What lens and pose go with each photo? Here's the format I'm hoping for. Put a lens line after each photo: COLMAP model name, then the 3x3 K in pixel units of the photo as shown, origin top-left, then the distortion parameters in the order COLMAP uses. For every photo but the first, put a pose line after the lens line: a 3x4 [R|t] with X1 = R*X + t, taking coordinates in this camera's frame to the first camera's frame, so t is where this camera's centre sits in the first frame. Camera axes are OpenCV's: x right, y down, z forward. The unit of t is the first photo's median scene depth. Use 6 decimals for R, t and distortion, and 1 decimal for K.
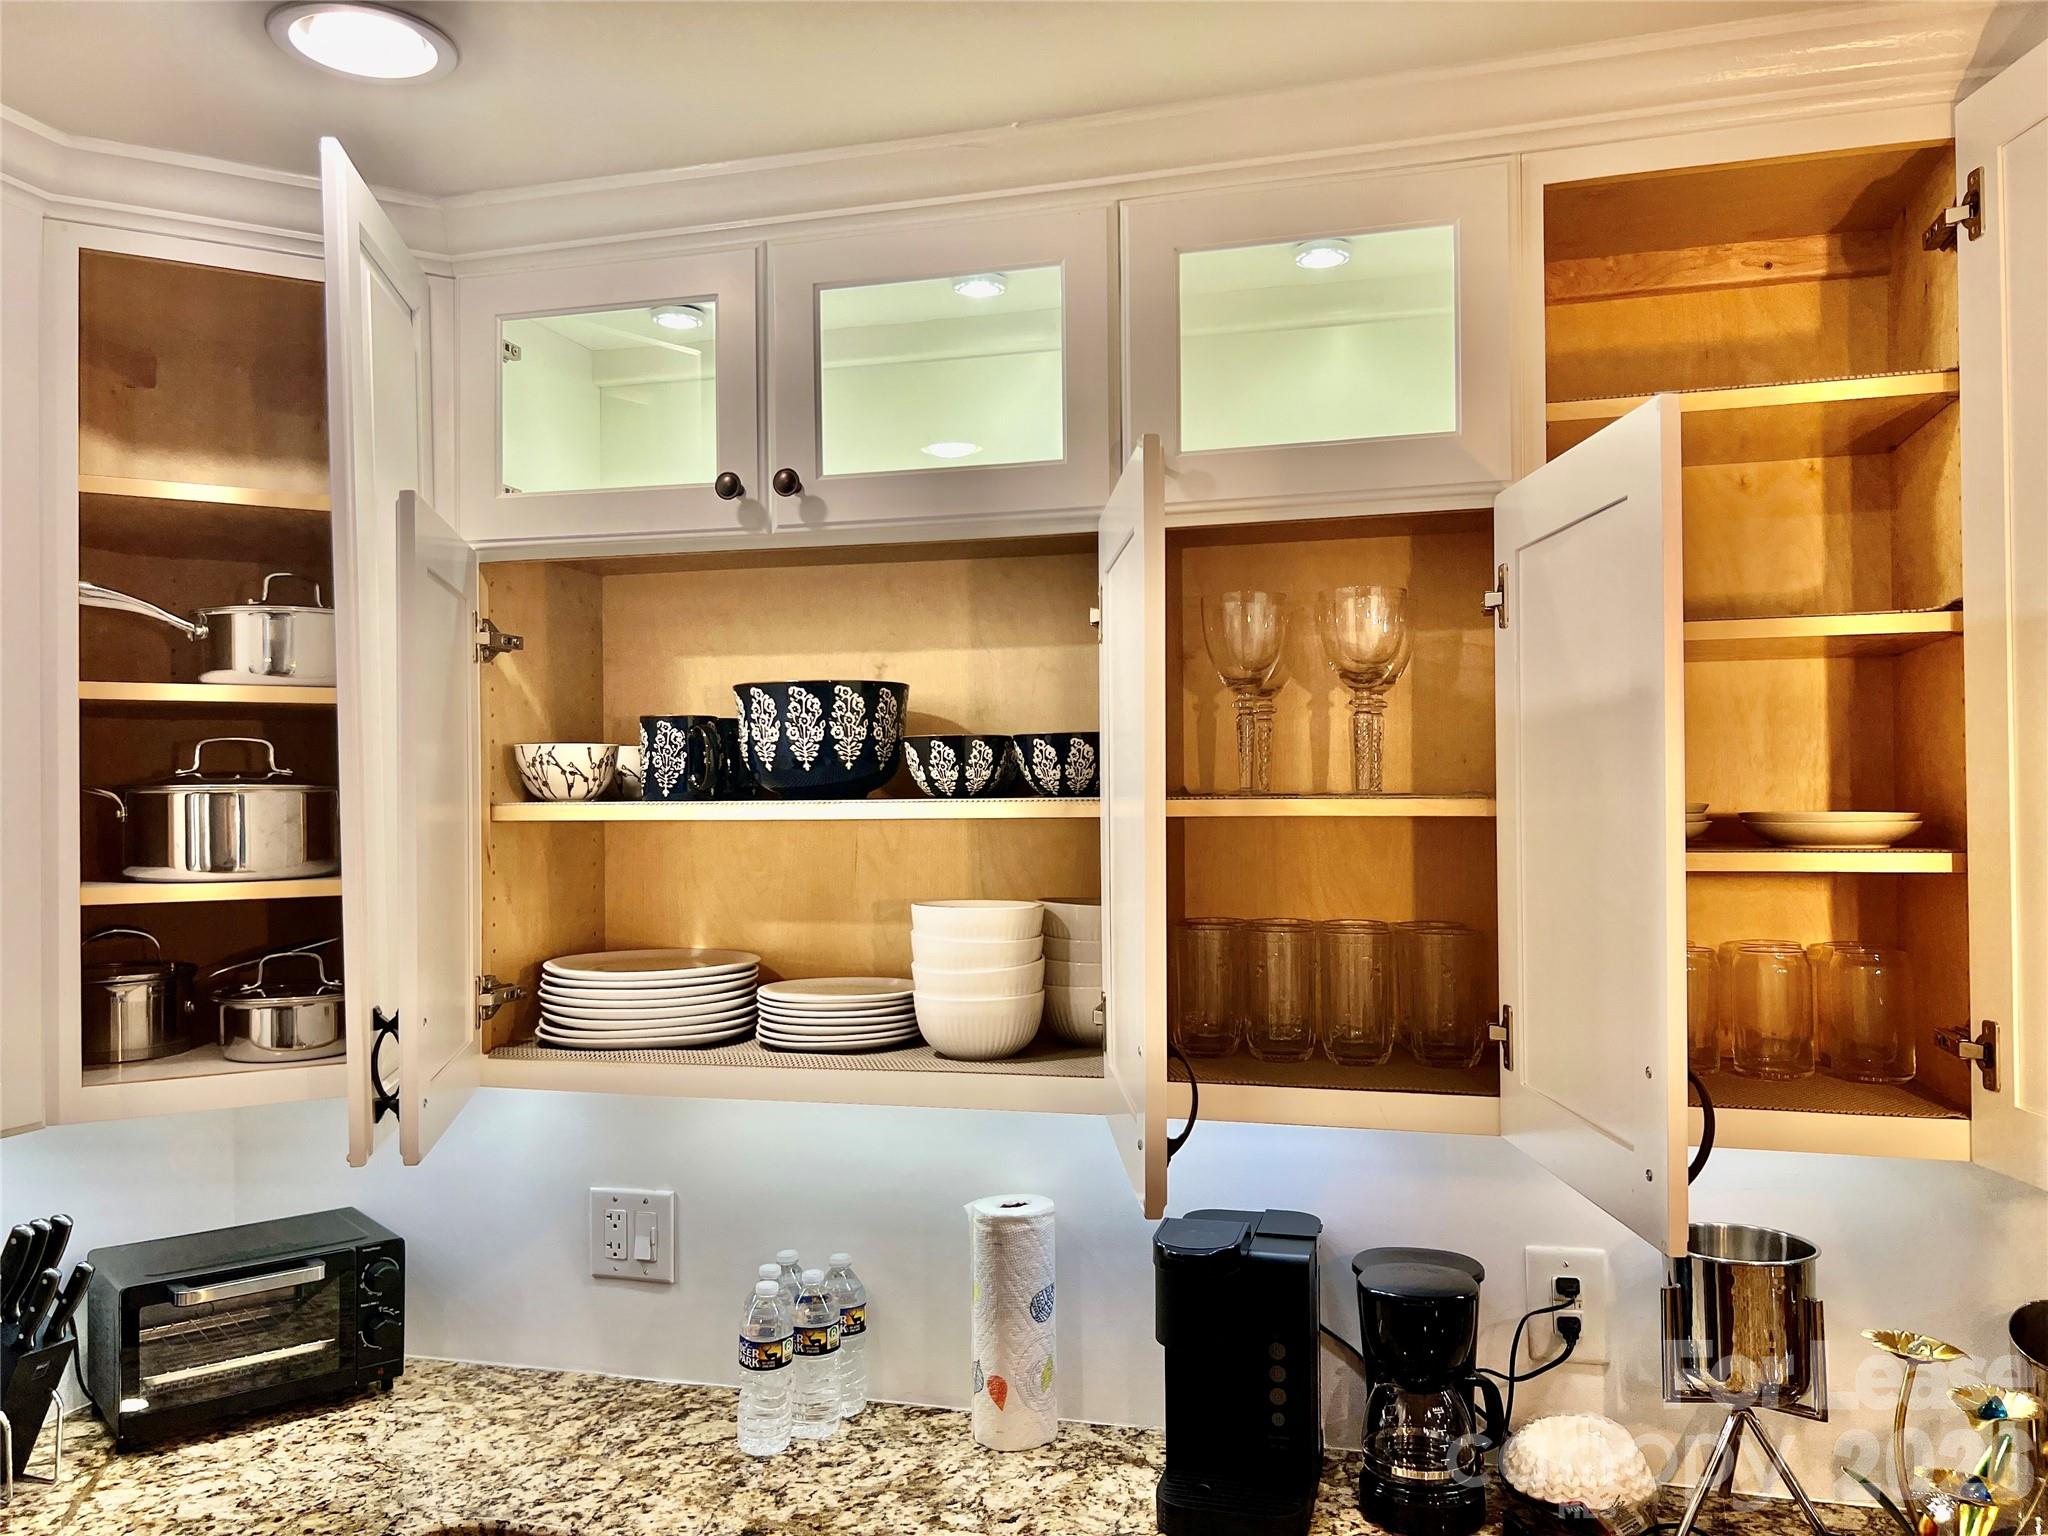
lens RADIAL K [[1553.4, 0, 1028.5], [0, 1553.4, 783.4], [0, 0, 1]] dist [0.056715, -0.061199]
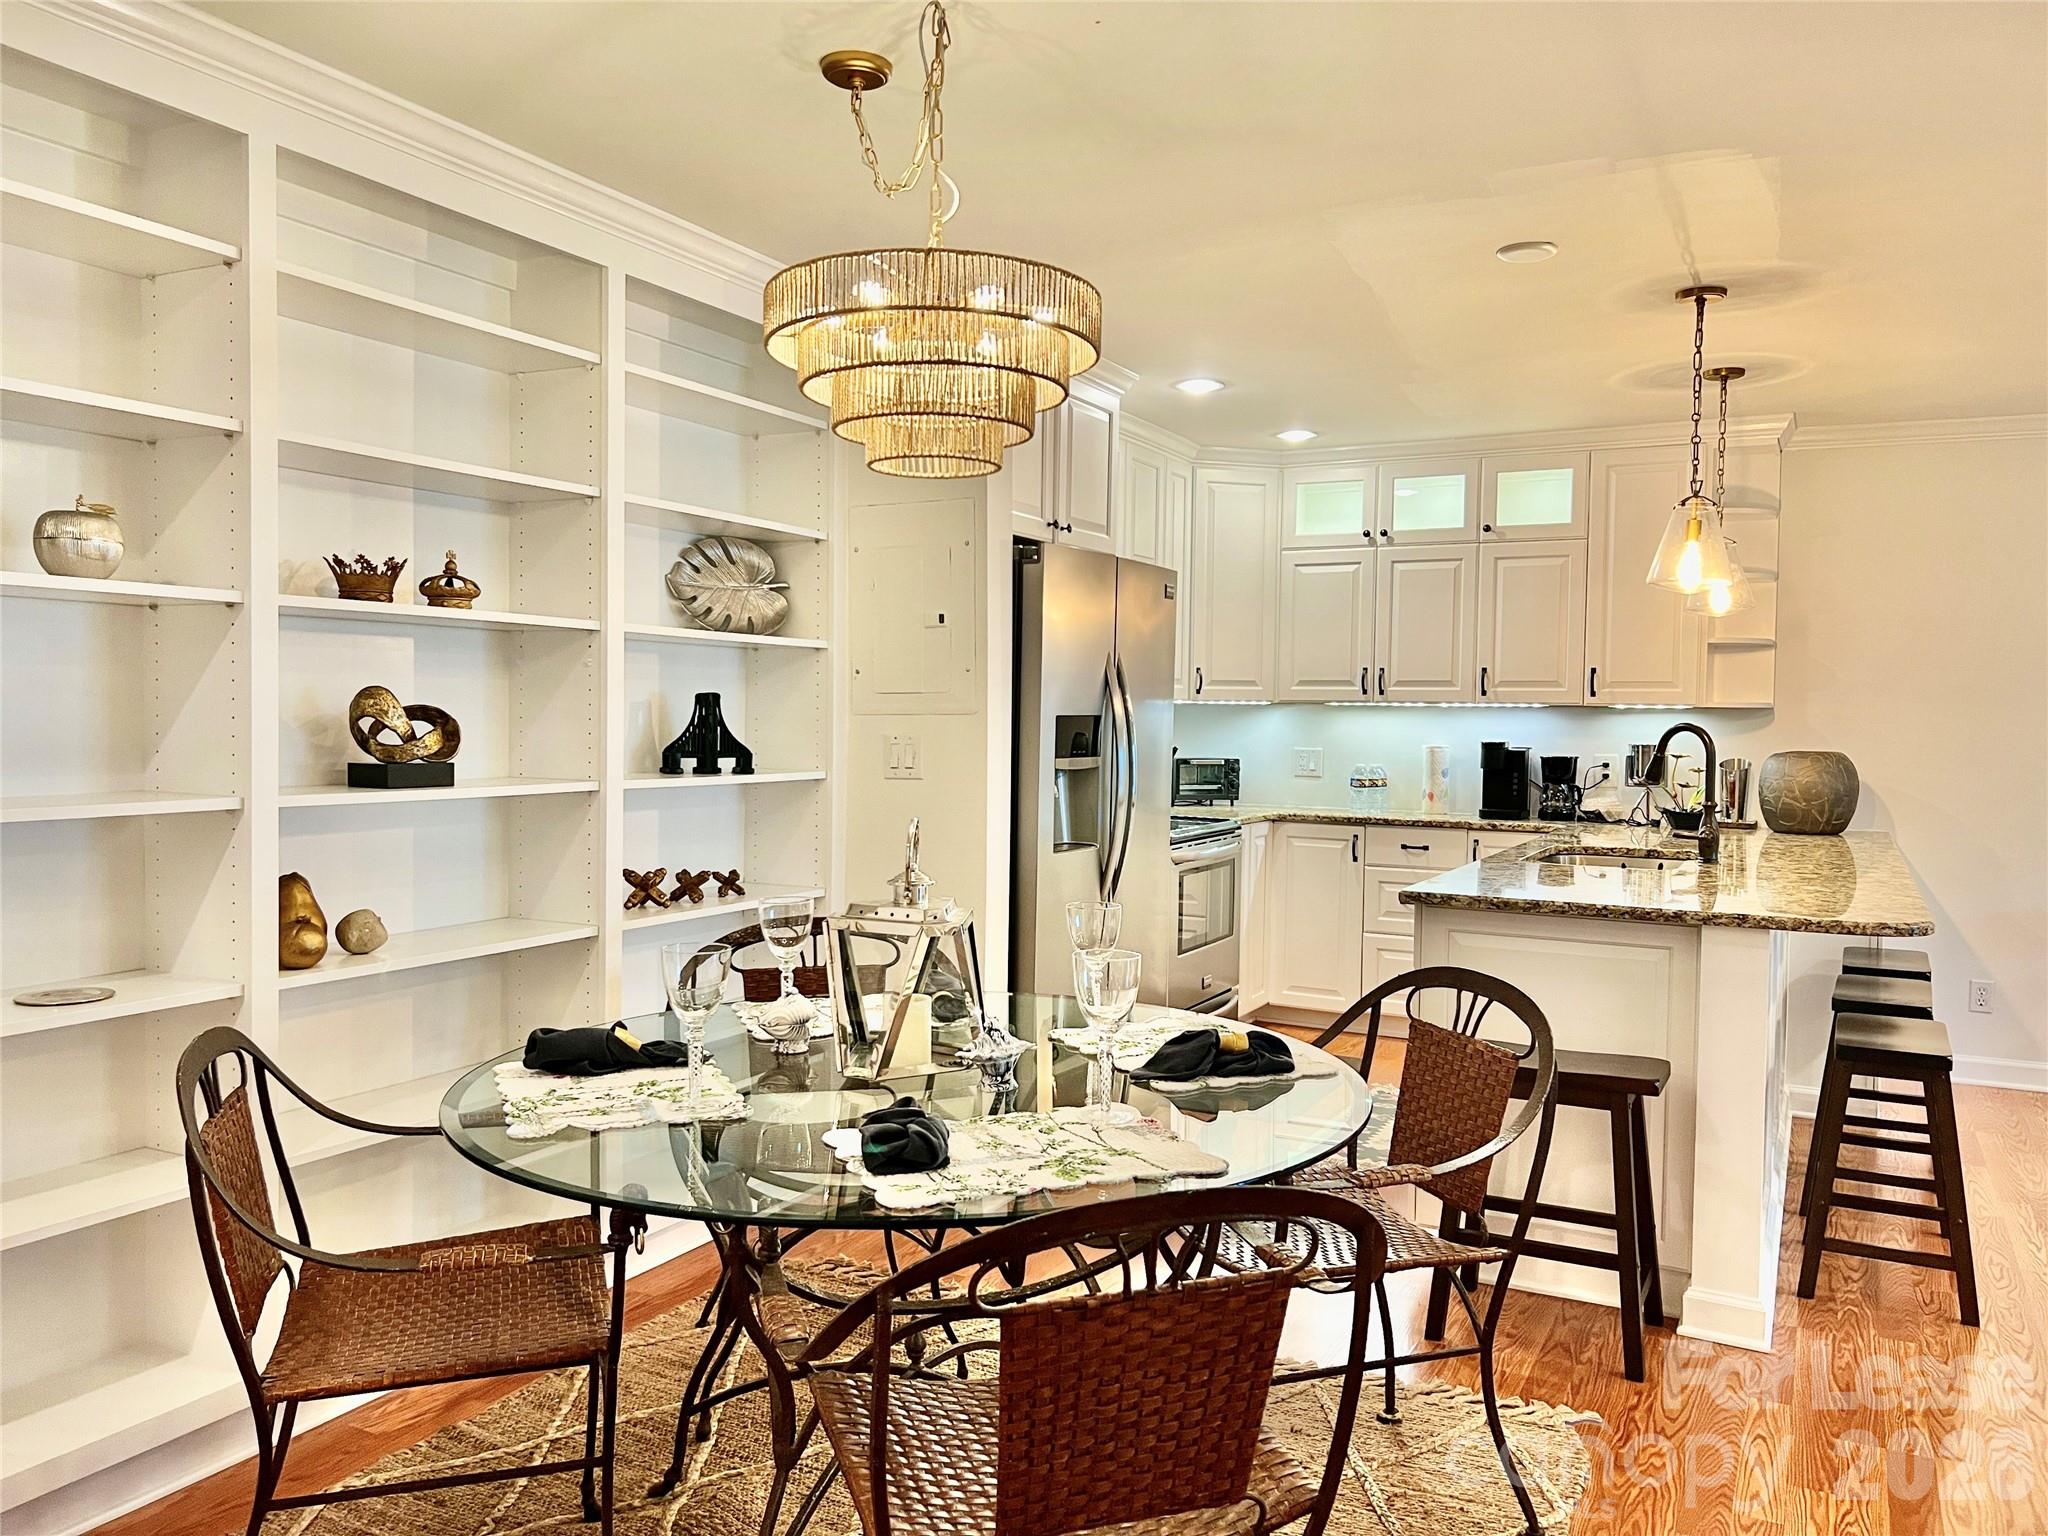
lens RADIAL K [[1553.4, 0, 1013.0], [0, 1553.4, 780.7], [0, 0, 1]] dist [0.056715, -0.061199]
pose [[0.975283, 0.031472, -0.218707, -0.172110], [-0.018137, 0.997867, 0.062714, 0.162137], [0.220214, -0.057197, 0.973773, -2.613510]]
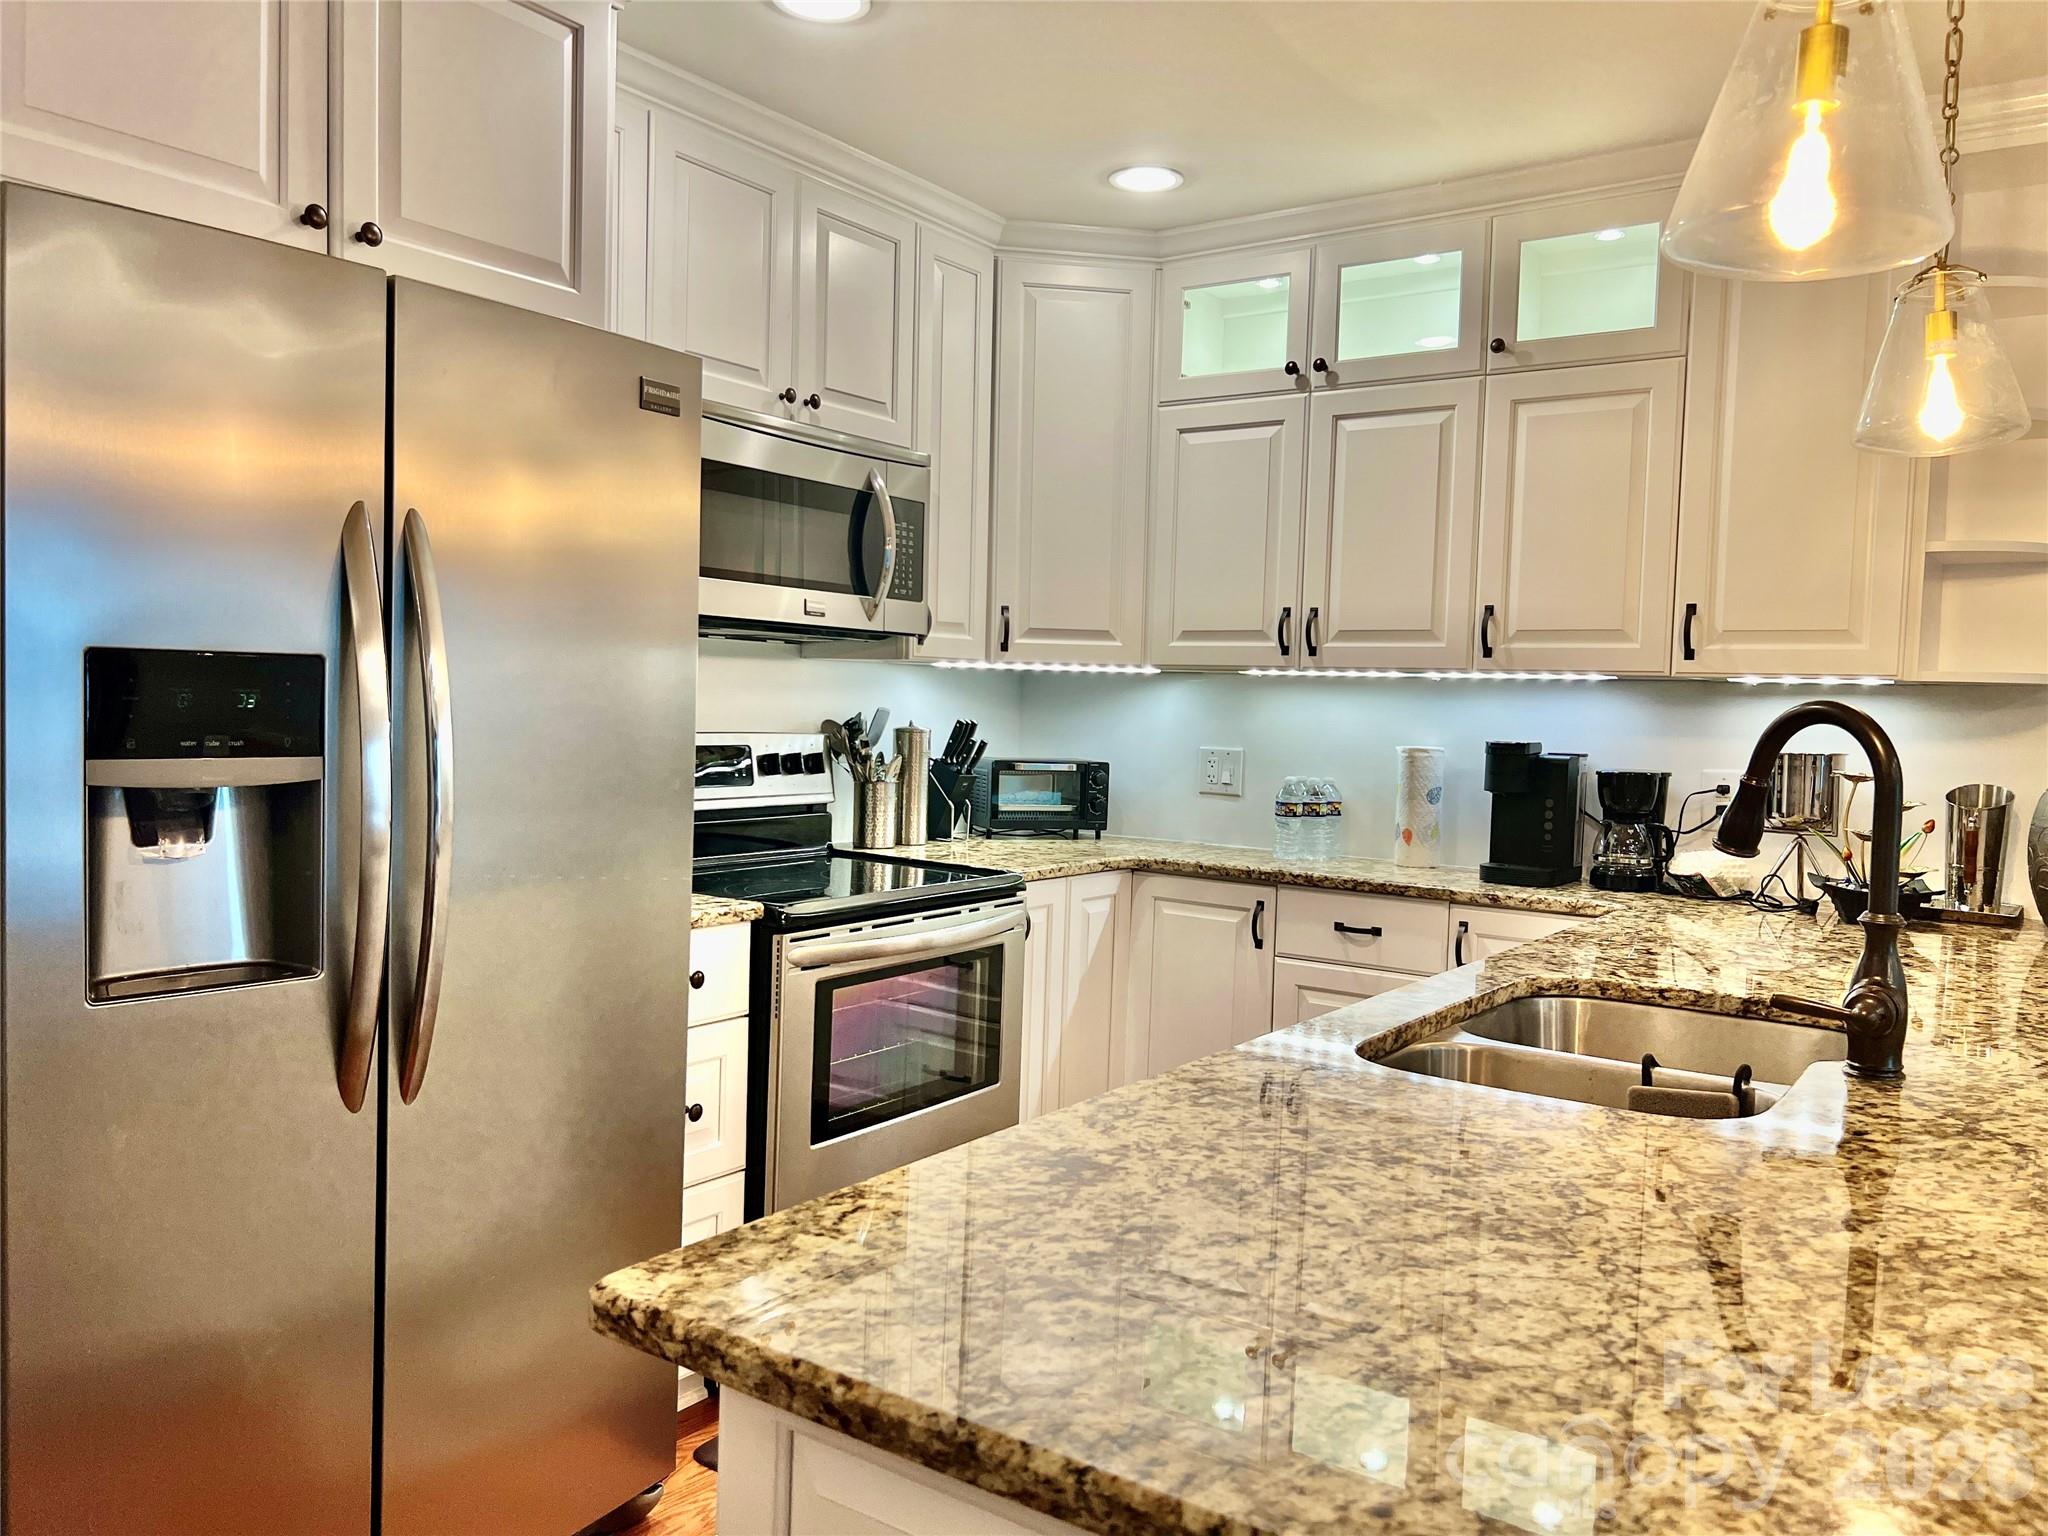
lens RADIAL K [[1553.4, 0, 1011.6], [0, 1553.4, 786.1], [0, 0, 1]] dist [0.056715, -0.061199]
pose [[0.937384, 0.056577, -0.343671, 0.189176], [-0.032981, 0.996703, 0.074125, 0.205250], [0.346732, -0.058149, 0.936160, -1.023768]]
